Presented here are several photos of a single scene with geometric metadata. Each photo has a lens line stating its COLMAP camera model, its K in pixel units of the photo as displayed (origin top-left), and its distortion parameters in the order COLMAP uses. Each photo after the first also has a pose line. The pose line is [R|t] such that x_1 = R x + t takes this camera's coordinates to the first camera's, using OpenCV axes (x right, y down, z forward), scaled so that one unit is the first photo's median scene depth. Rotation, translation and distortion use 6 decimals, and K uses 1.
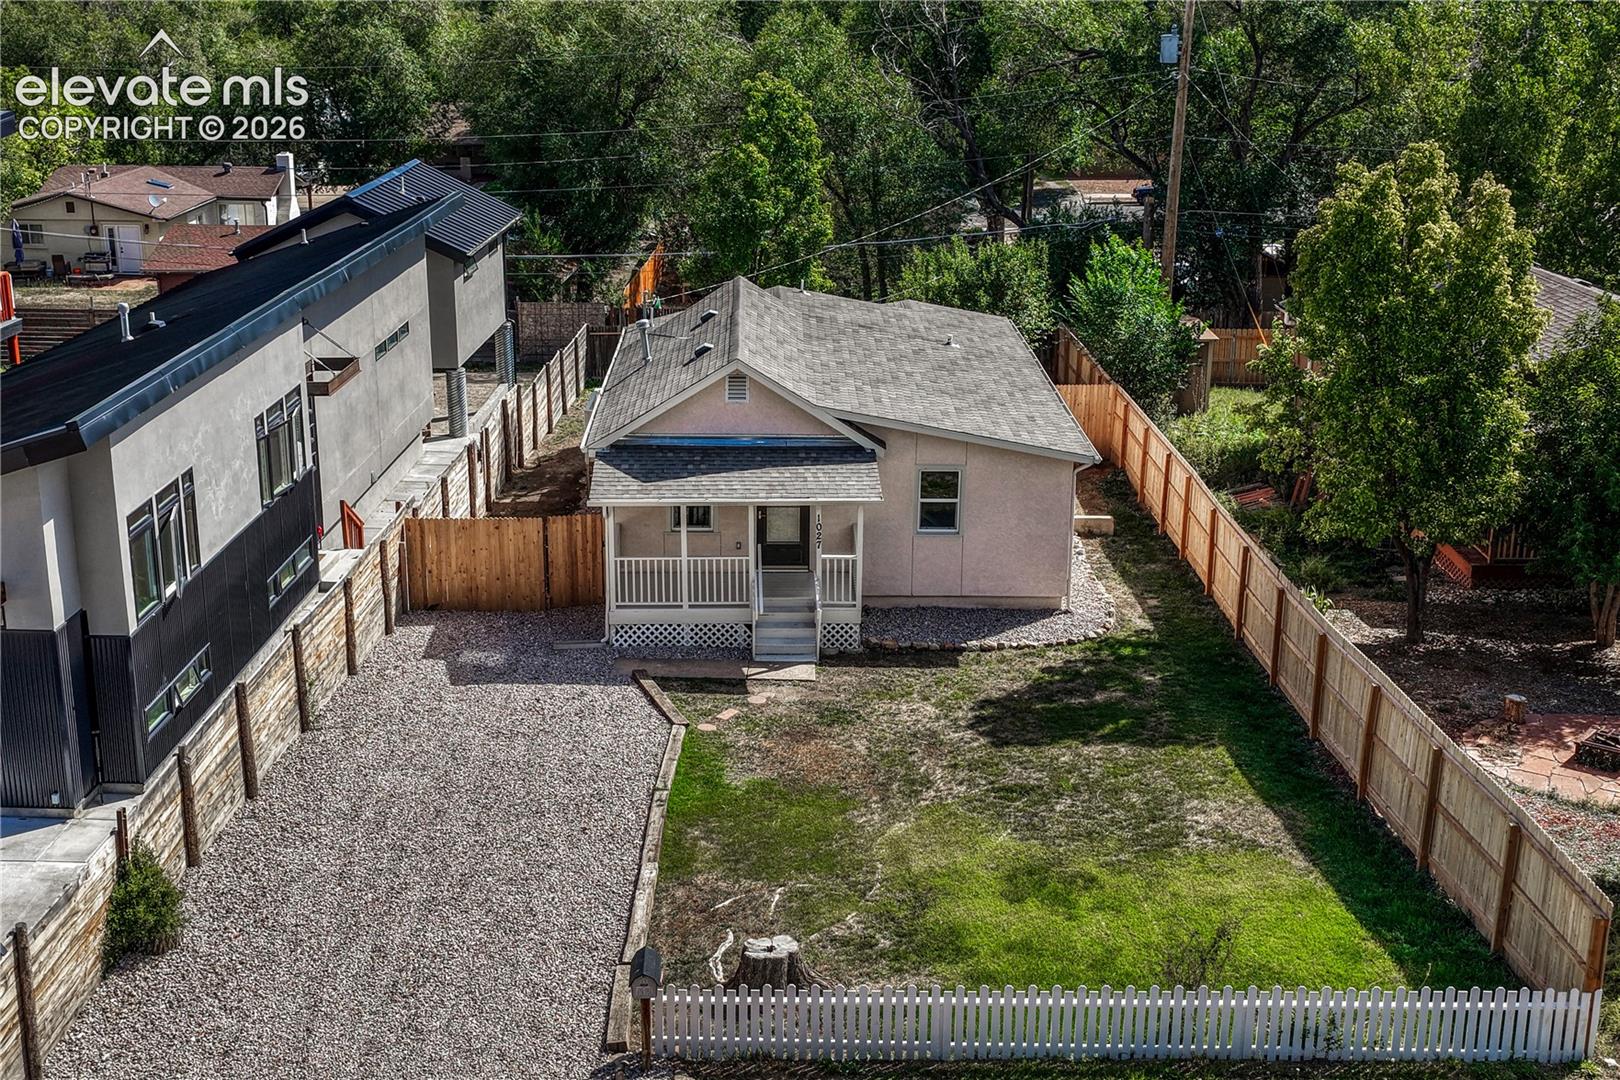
lens RADIAL K [[1292.7, 0, 810.0], [0, 1292.7, 540.0], [0, 0, 1]] dist [0.035794, -0.002573]
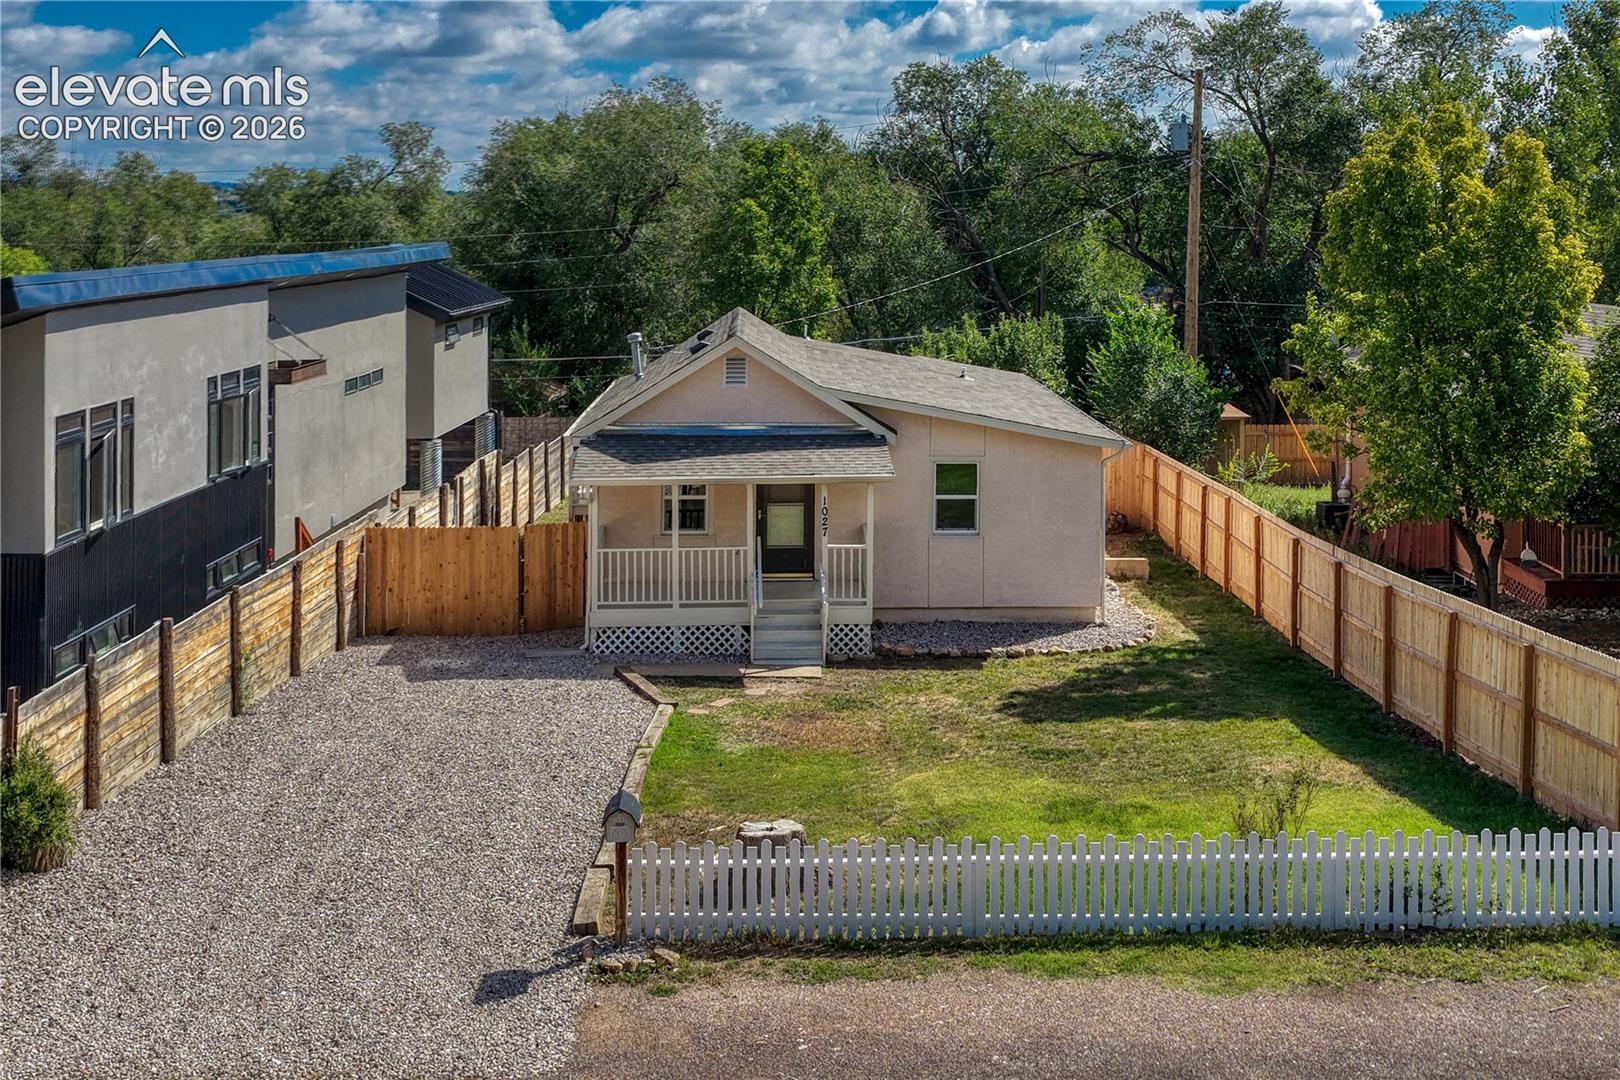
lens RADIAL K [[1400.4, 0, 831.4], [0, 1400.4, 539.9], [0, 0, 1]] dist [0.039850, -0.009935]
pose [[0.999910, -0.003225, 0.013007, -0.001252], [0.005786, 0.979376, -0.201965, 0.203195], [-0.012088, 0.202022, 0.979306, 0.041841]]
